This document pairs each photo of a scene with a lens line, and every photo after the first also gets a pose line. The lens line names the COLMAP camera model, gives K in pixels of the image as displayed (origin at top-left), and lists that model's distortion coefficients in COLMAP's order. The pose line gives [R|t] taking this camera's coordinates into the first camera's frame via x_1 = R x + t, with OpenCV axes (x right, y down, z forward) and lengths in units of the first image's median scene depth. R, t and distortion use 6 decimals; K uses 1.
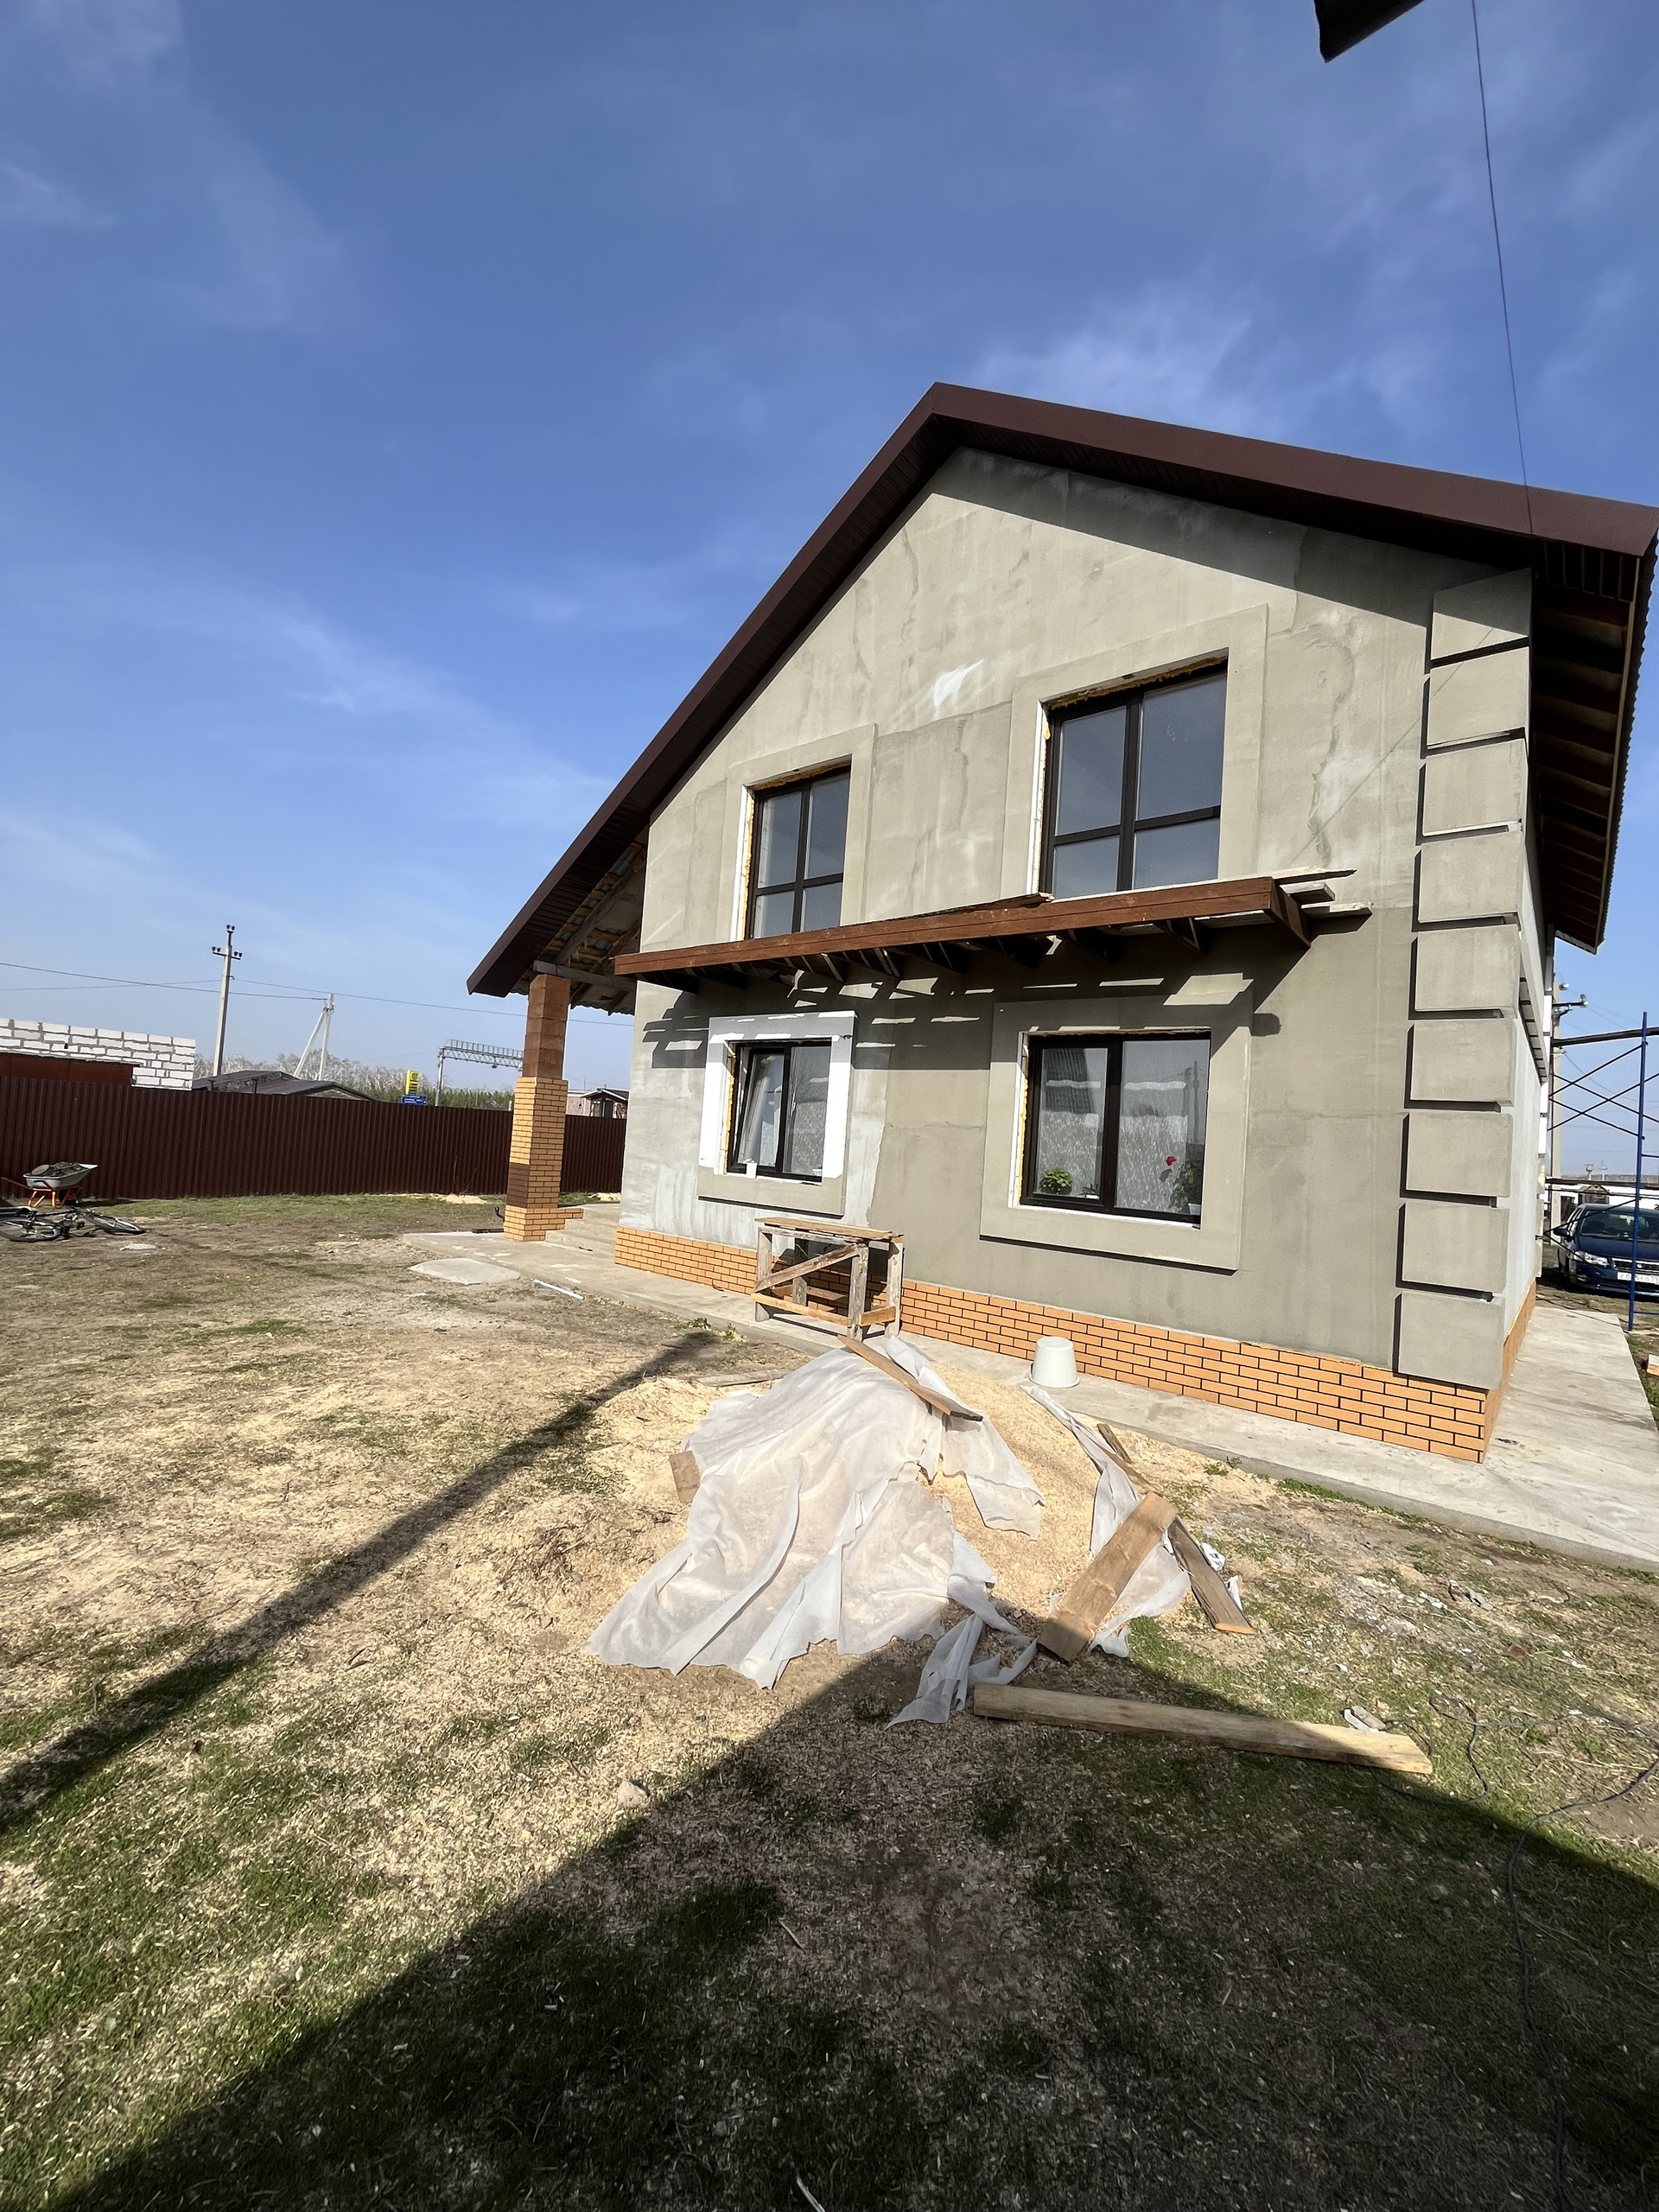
lens RADIAL K [[894.1, 0, 829.5], [0, 894.1, 1106.0], [0, 0, 1]] dist [-0.001965, -0.000542]
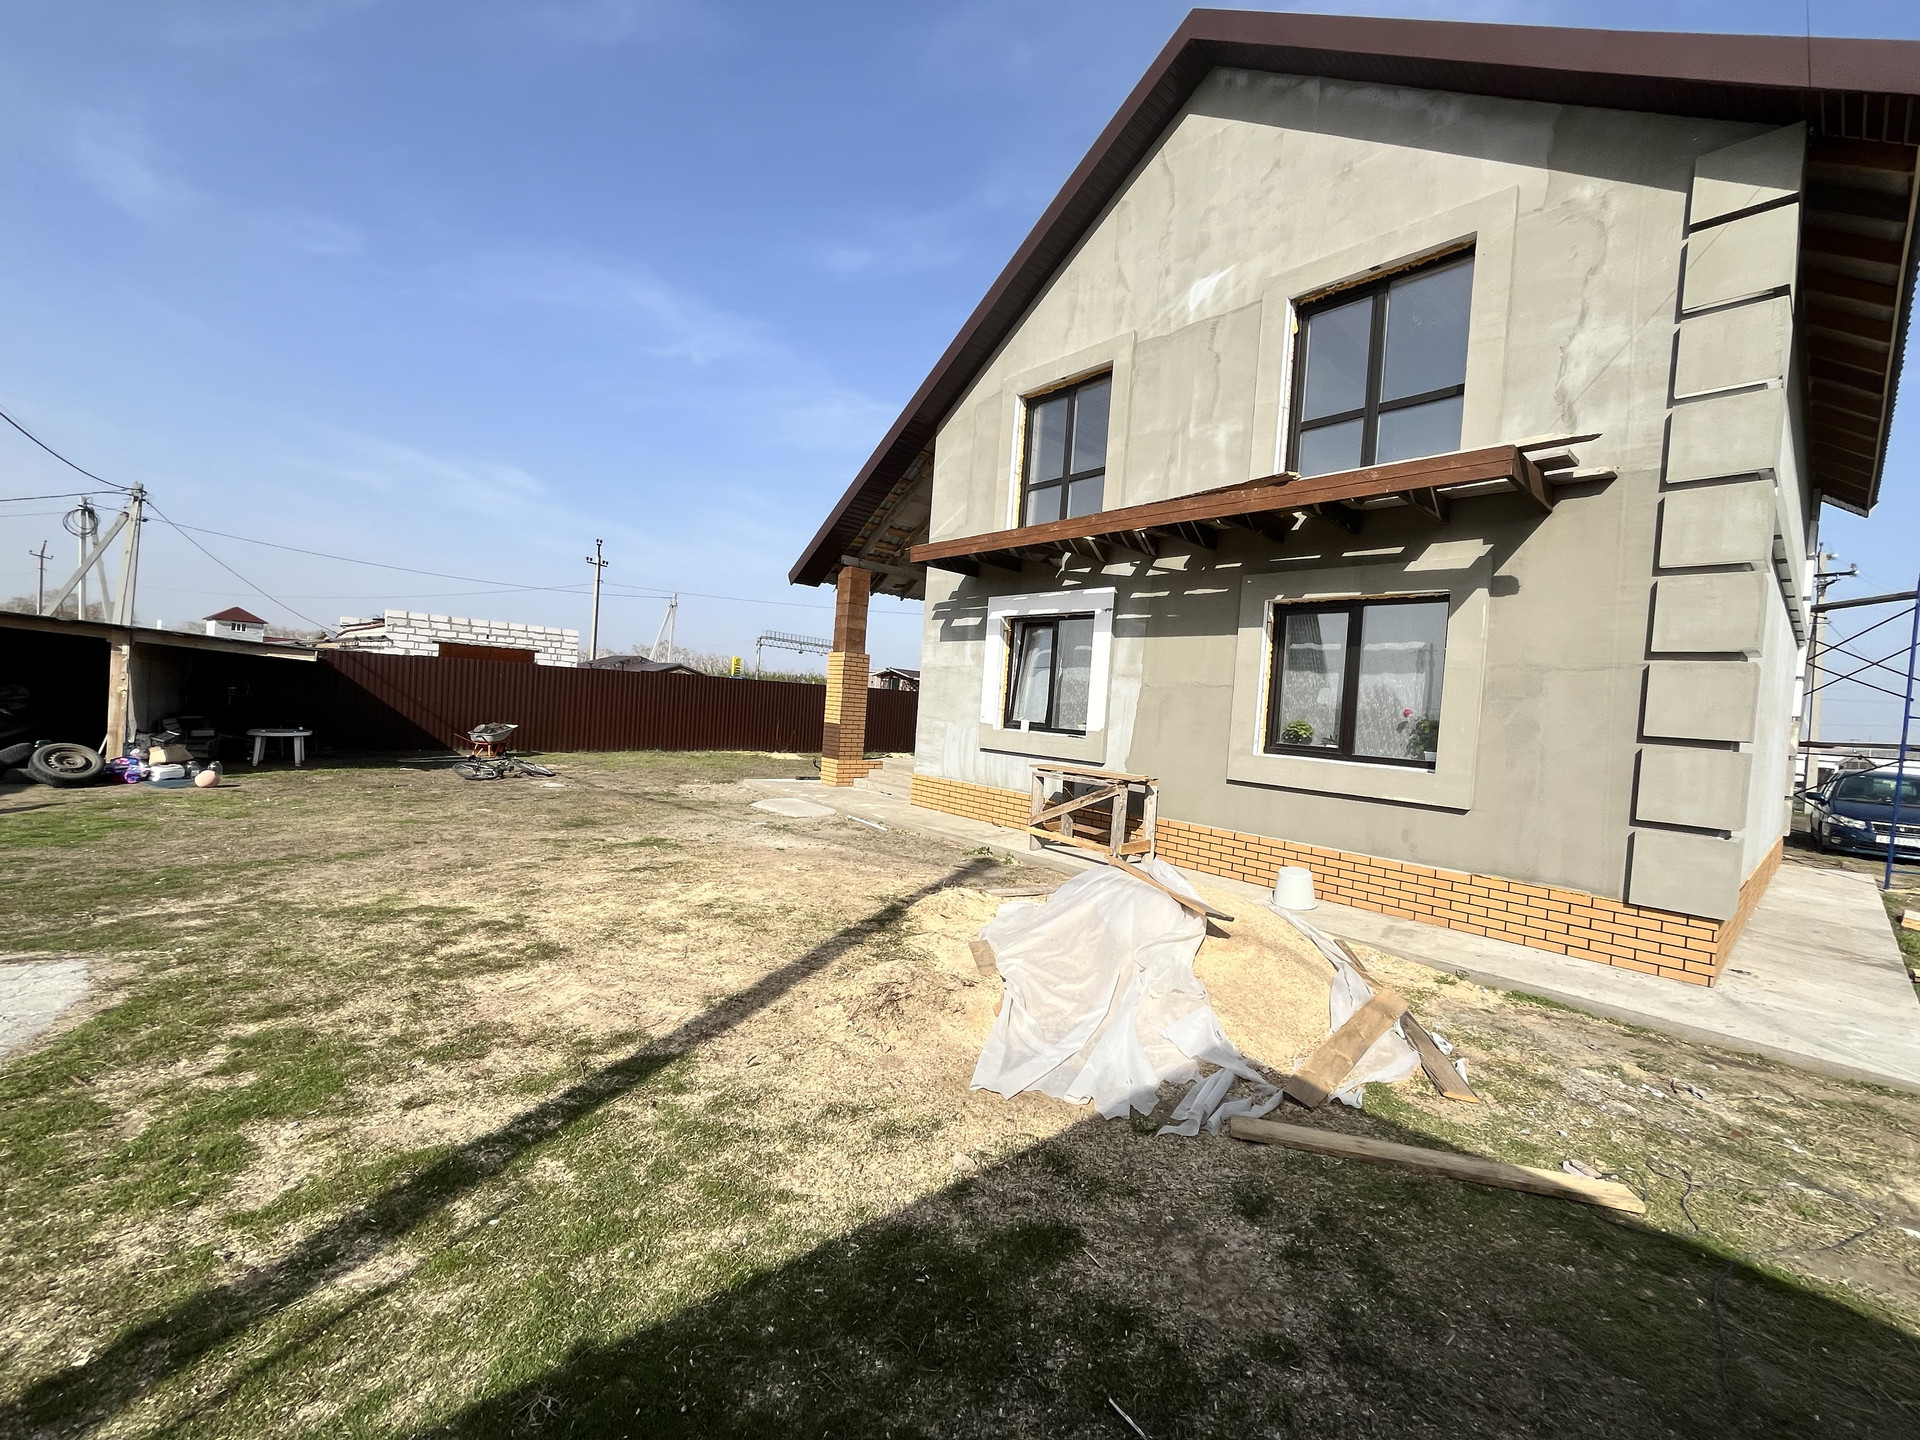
lens RADIAL K [[776.1, 0, 962.6], [0, 776.1, 724.4], [0, 0, 1]] dist [-0.001965, -0.000542]
pose [[0.988433, 0.002344, -0.151638, -0.018847], [0.005342, 0.998722, 0.050262, 0.025530], [0.151562, -0.050491, 0.987157, -0.036229]]
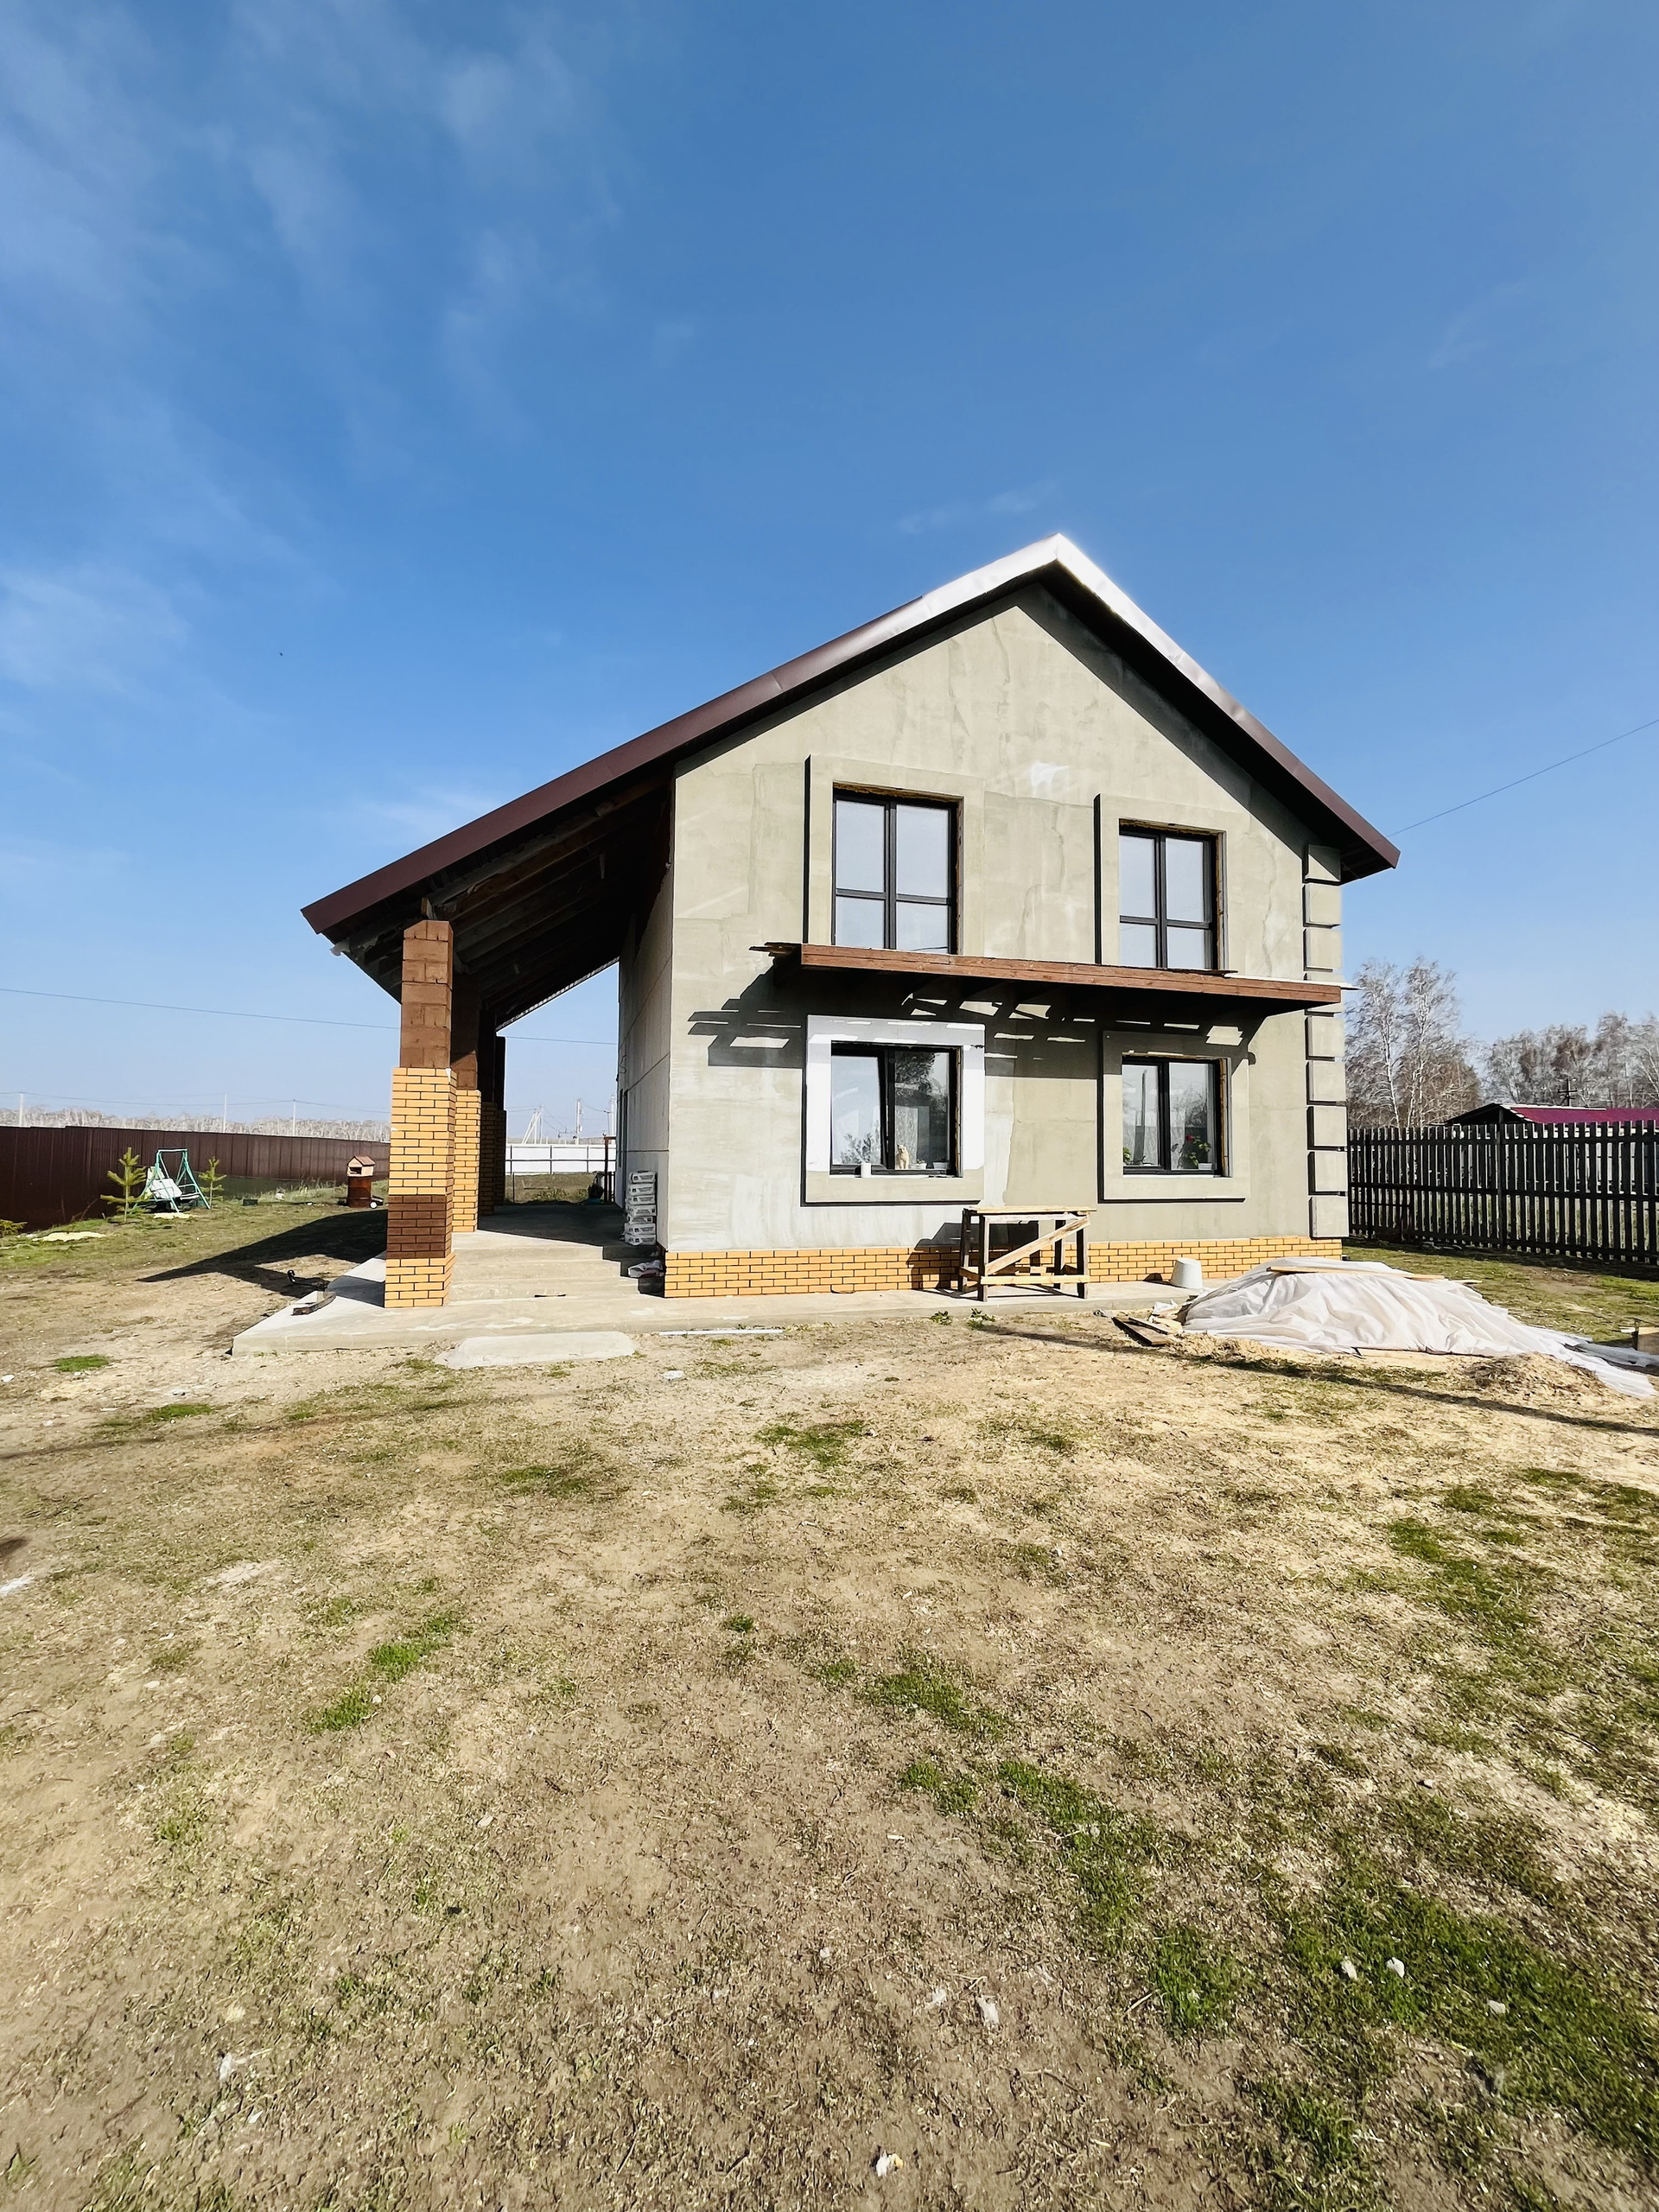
lens RADIAL K [[890.0, 0, 831.3], [0, 890.0, 1112.9], [0, 0, 1]] dist [-0.001271, -0.000093]
pose [[0.556975, -0.026001, 0.830122, -1.382540], [0.002594, 0.999559, 0.029568, -0.035288], [-0.830526, -0.014316, 0.556797, 0.682751]]
